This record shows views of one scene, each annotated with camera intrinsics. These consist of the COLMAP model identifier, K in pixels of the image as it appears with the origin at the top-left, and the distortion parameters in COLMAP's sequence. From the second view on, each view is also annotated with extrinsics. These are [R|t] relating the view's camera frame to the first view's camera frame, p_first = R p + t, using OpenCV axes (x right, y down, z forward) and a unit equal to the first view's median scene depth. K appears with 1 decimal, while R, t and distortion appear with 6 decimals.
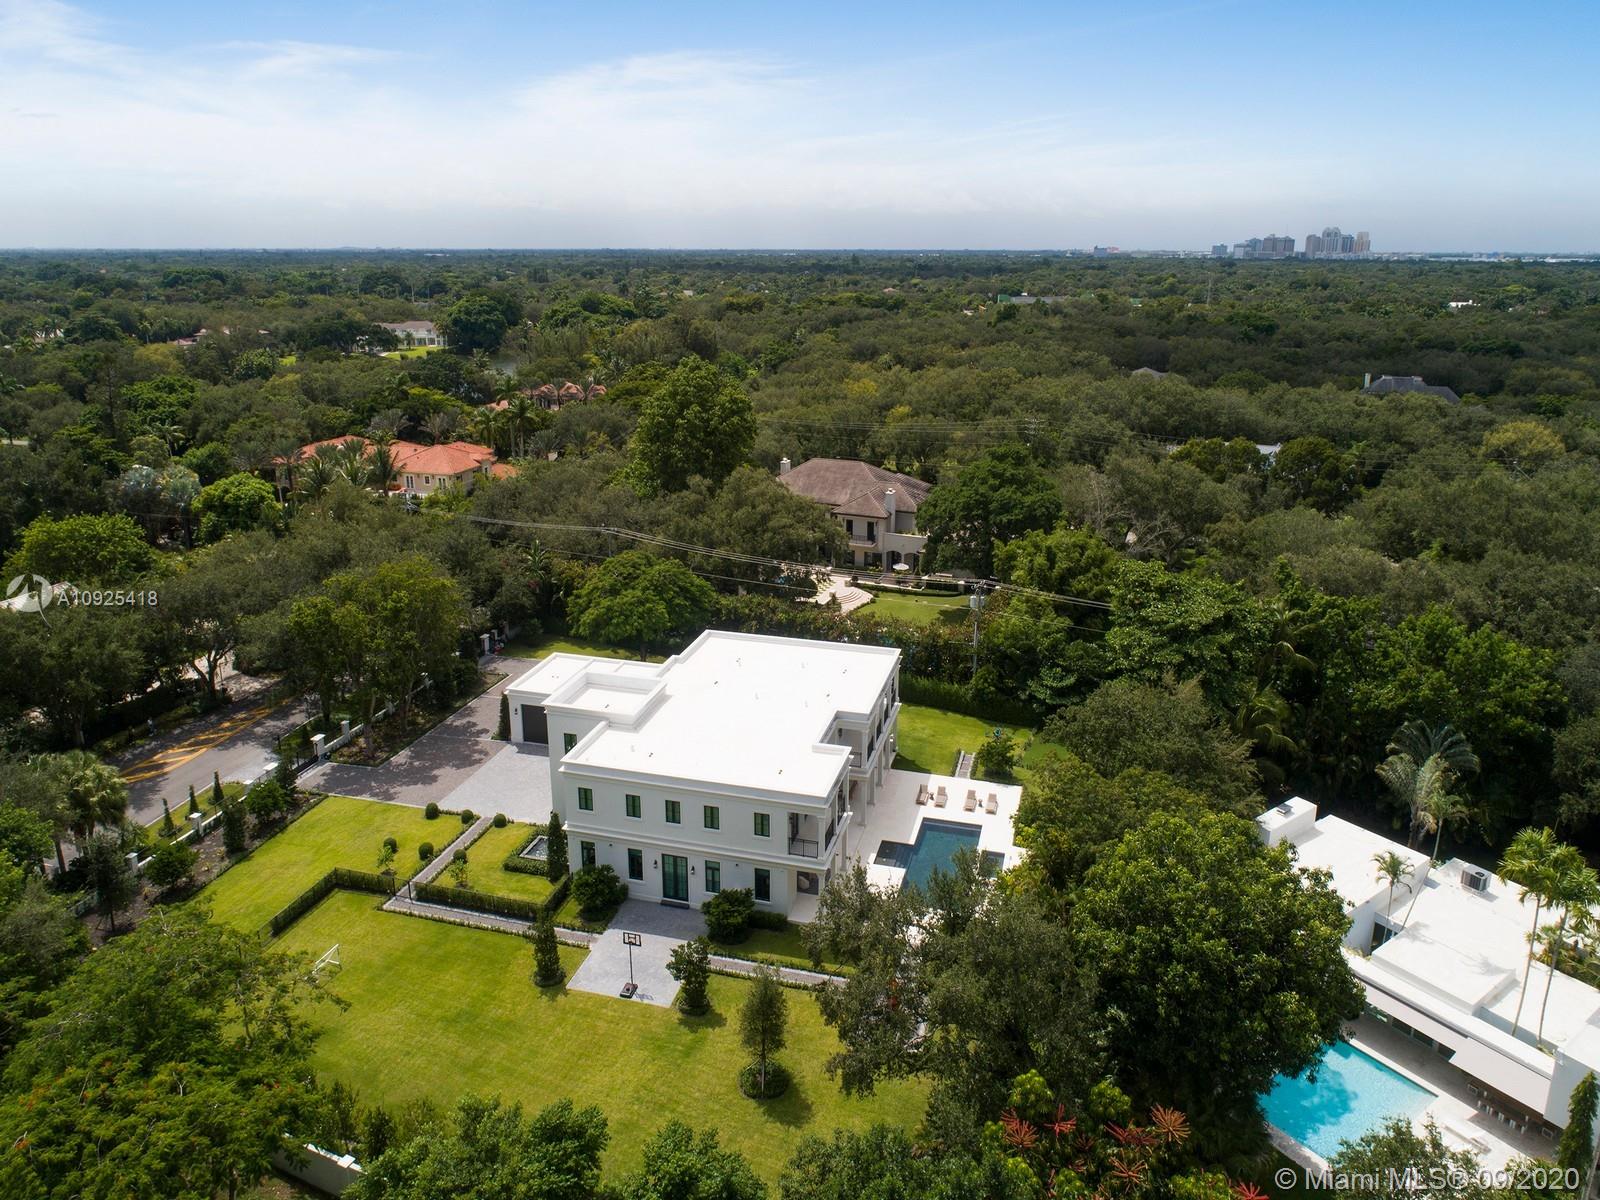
lens RADIAL K [[1080.1, 0, 798.5], [0, 1080.1, 569.8], [0, 0, 1]] dist [-0.008245, 0.004768]
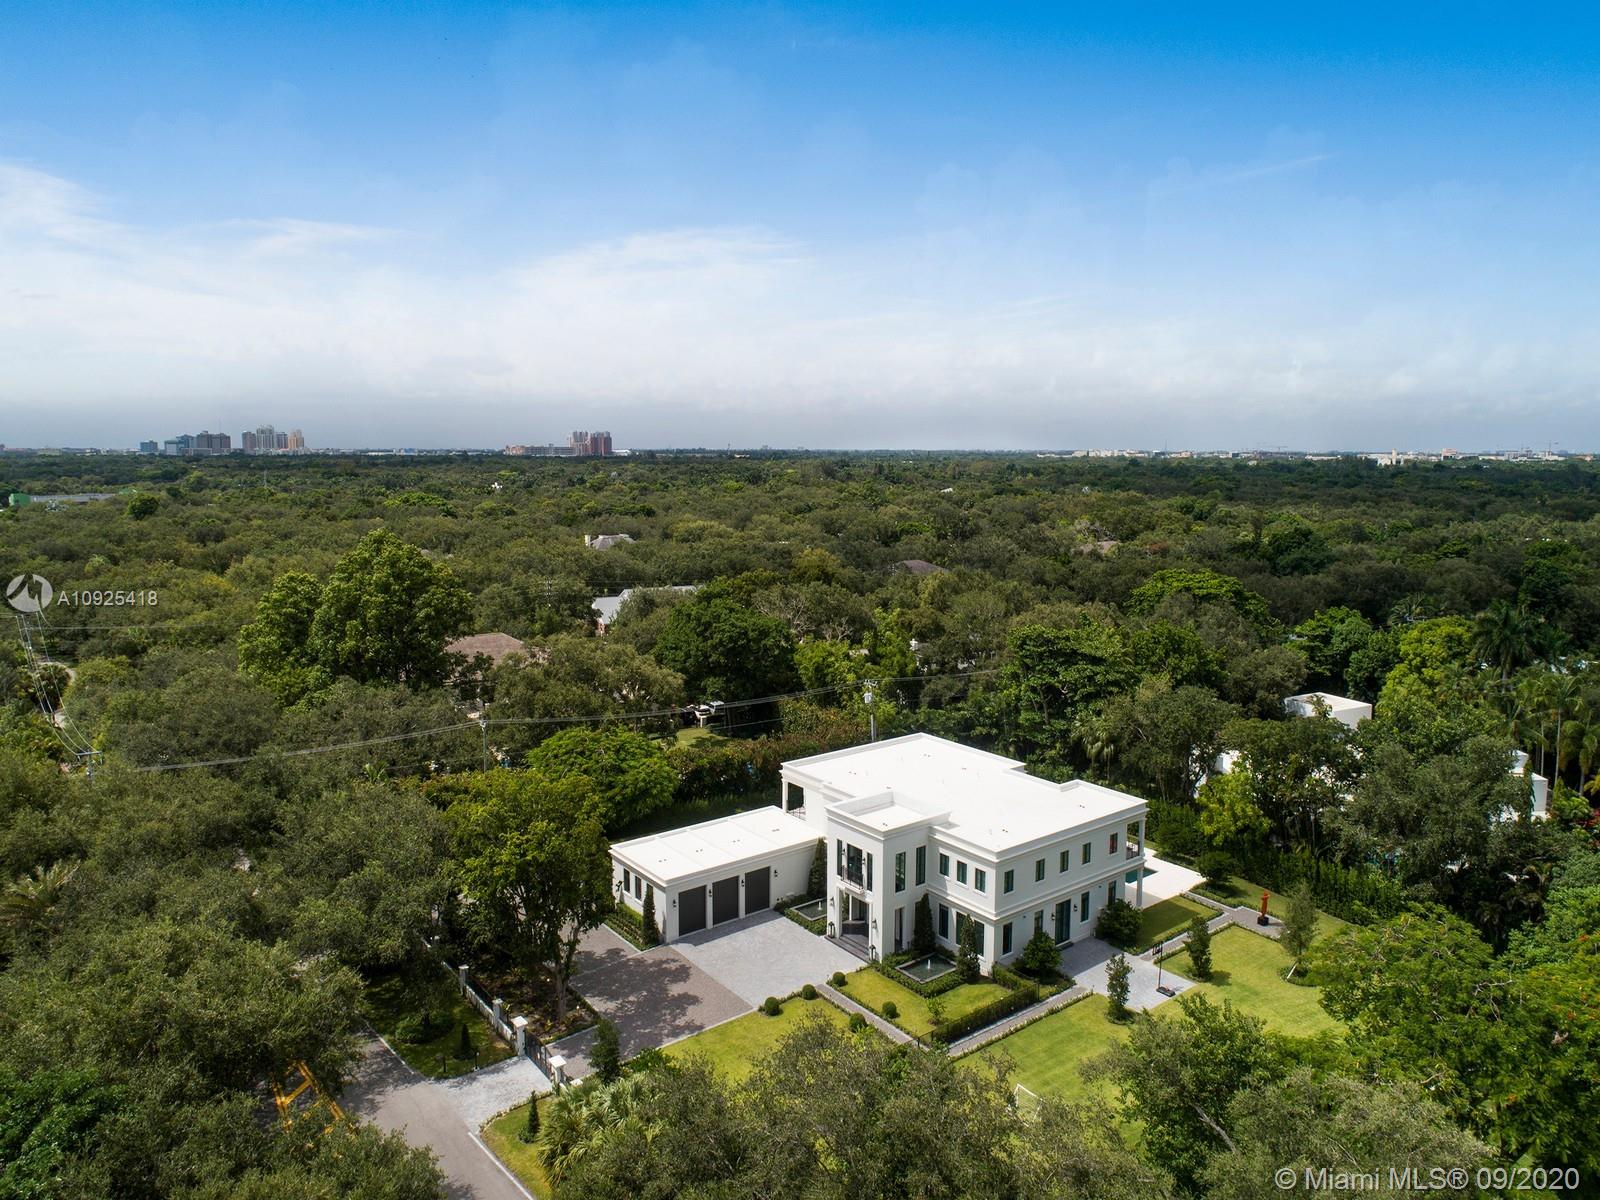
lens RADIAL K [[1080.1, 0, 798.5], [0, 1080.1, 569.8], [0, 0, 1]] dist [-0.008245, 0.004768]
pose [[0.601670, -0.093288, 0.793279, -0.793639], [0.230441, 0.971199, -0.060569, -0.052463], [-0.764781, 0.219247, 0.605839, 0.294407]]
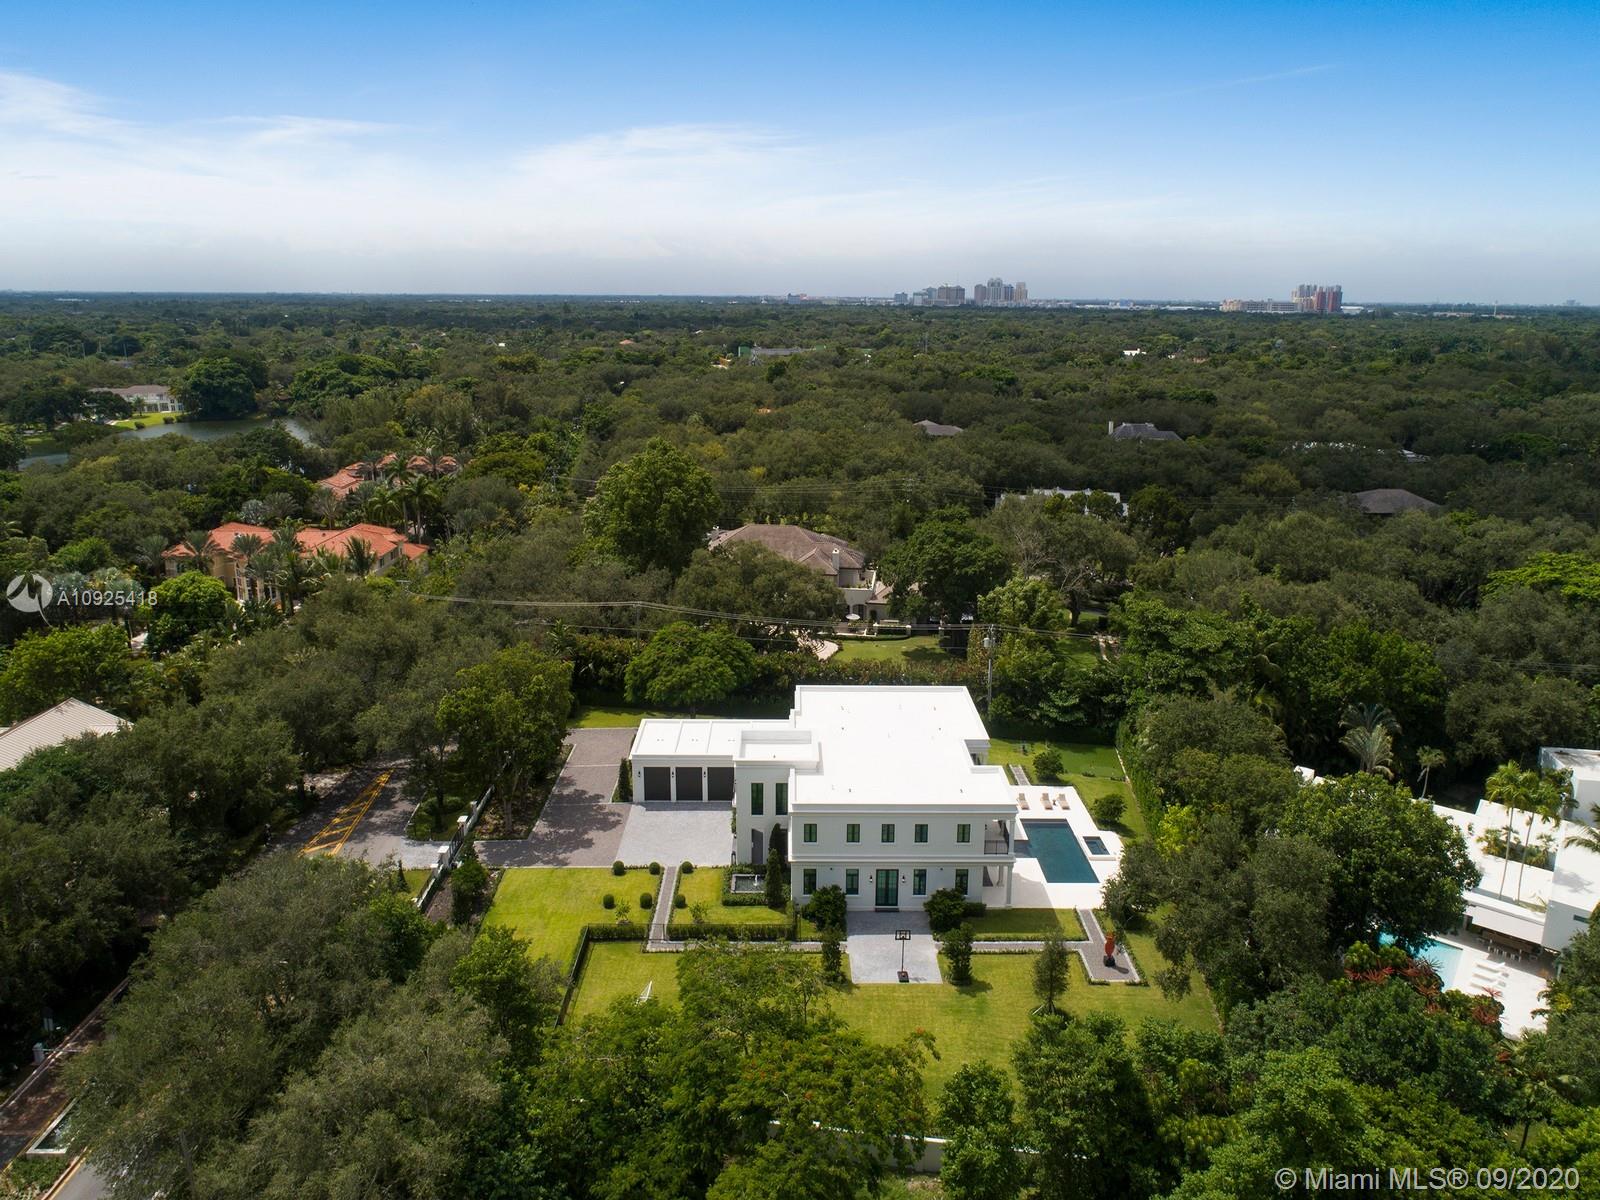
lens RADIAL K [[1080.1, 0, 798.5], [0, 1080.1, 569.8], [0, 0, 1]] dist [-0.008245, 0.004768]
pose [[0.962169, -0.063280, 0.265004, -0.349197], [0.073416, 0.996894, -0.028507, -0.032530], [-0.262377, 0.046884, 0.963826, -0.118669]]
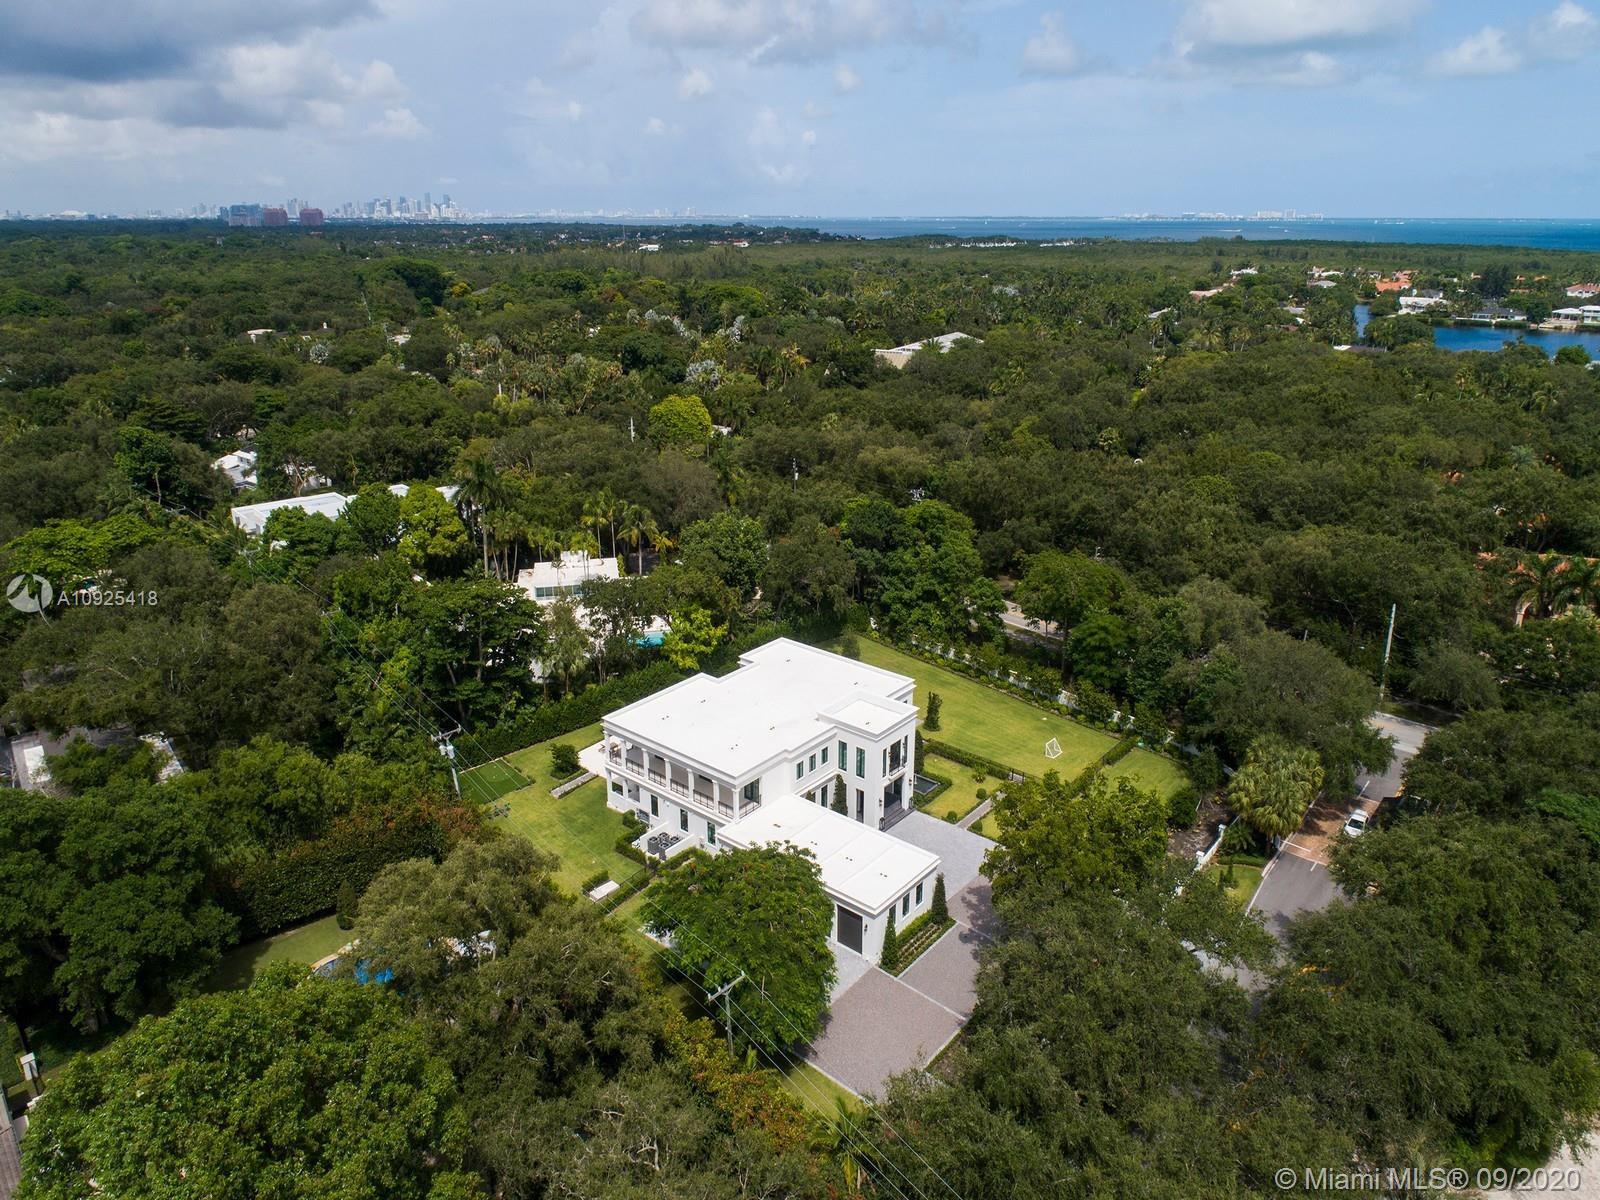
lens RADIAL K [[1080.6, 0, 800.0], [0, 1080.6, 600.0], [0, 0, 1]] dist [0.005296, 0.000258]
pose [[-0.913026, -0.142315, 0.382269, -0.438377], [0.120785, 0.800804, 0.586621, -0.572196], [-0.389608, 0.581773, -0.713965, 1.426583]]
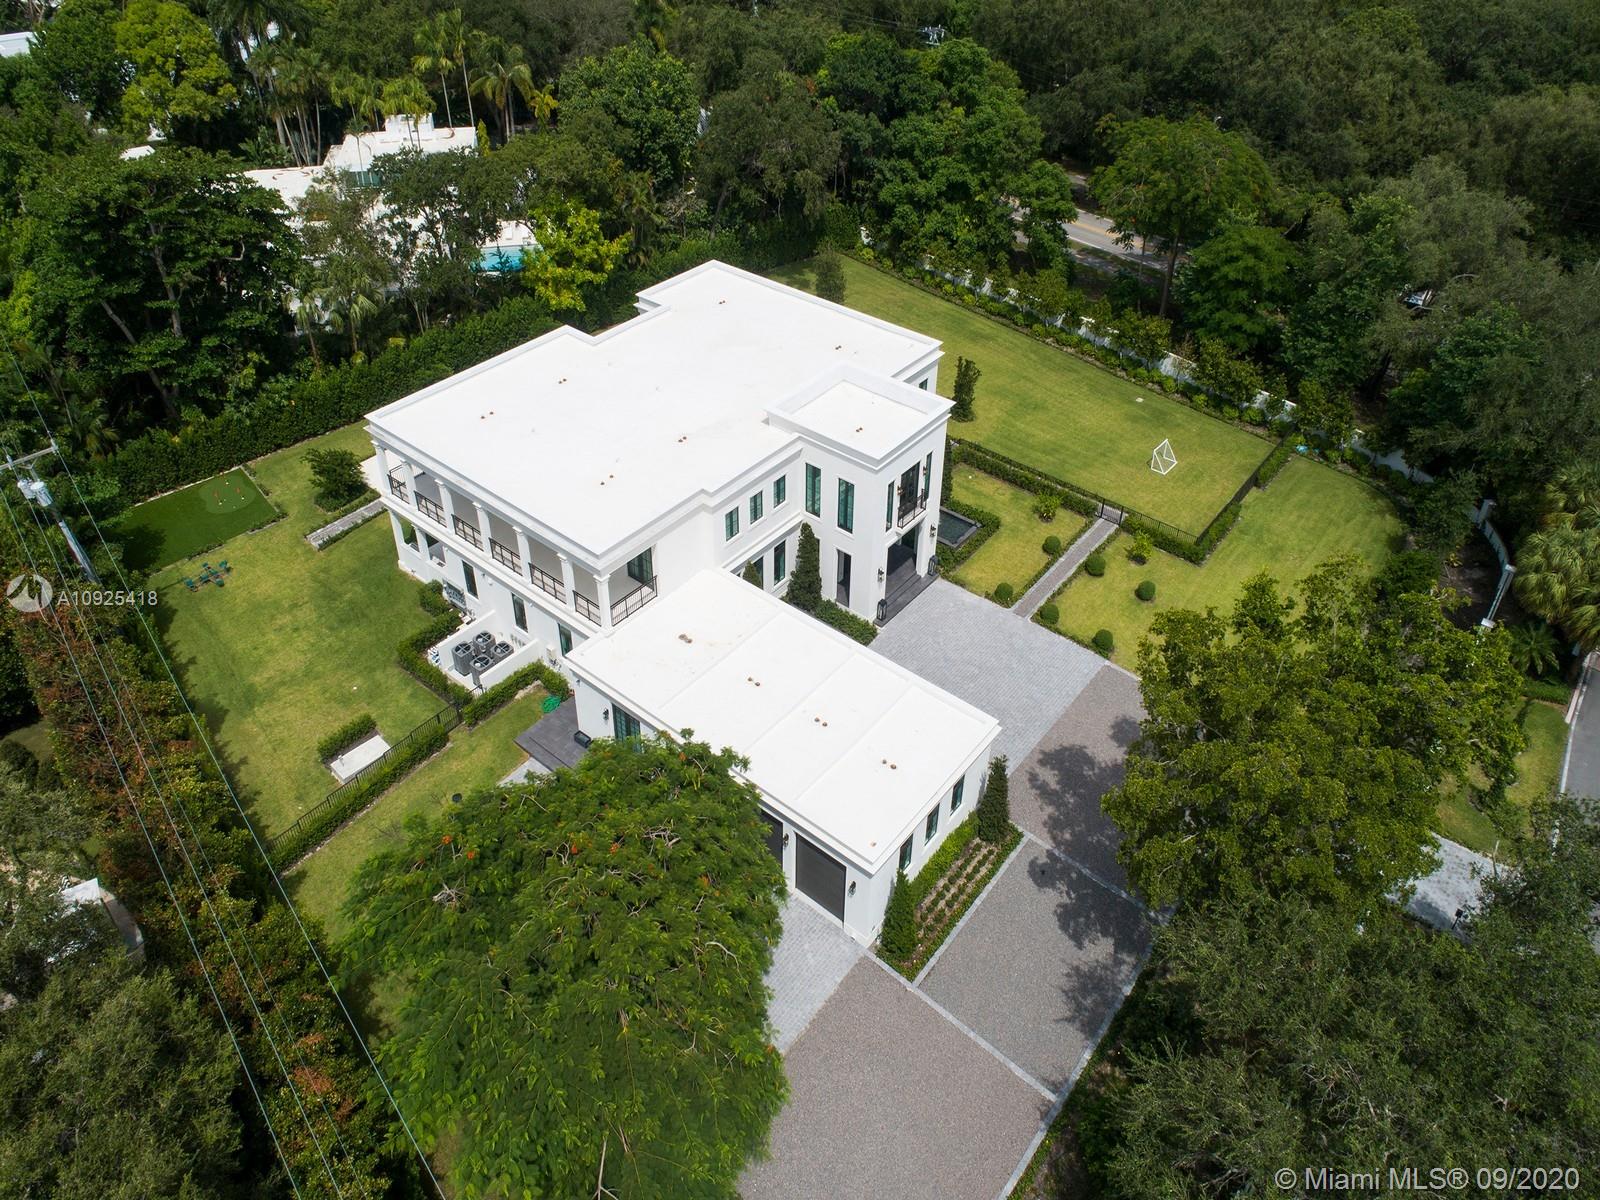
lens RADIAL K [[1080.1, 0, 798.5], [0, 1080.1, 569.8], [0, 0, 1]] dist [-0.008245, 0.004768]
pose [[-0.918842, -0.260012, 0.296856, -0.281889], [0.100322, 0.573625, 0.812951, -0.292939], [-0.381661, 0.776755, -0.500986, 1.096113]]
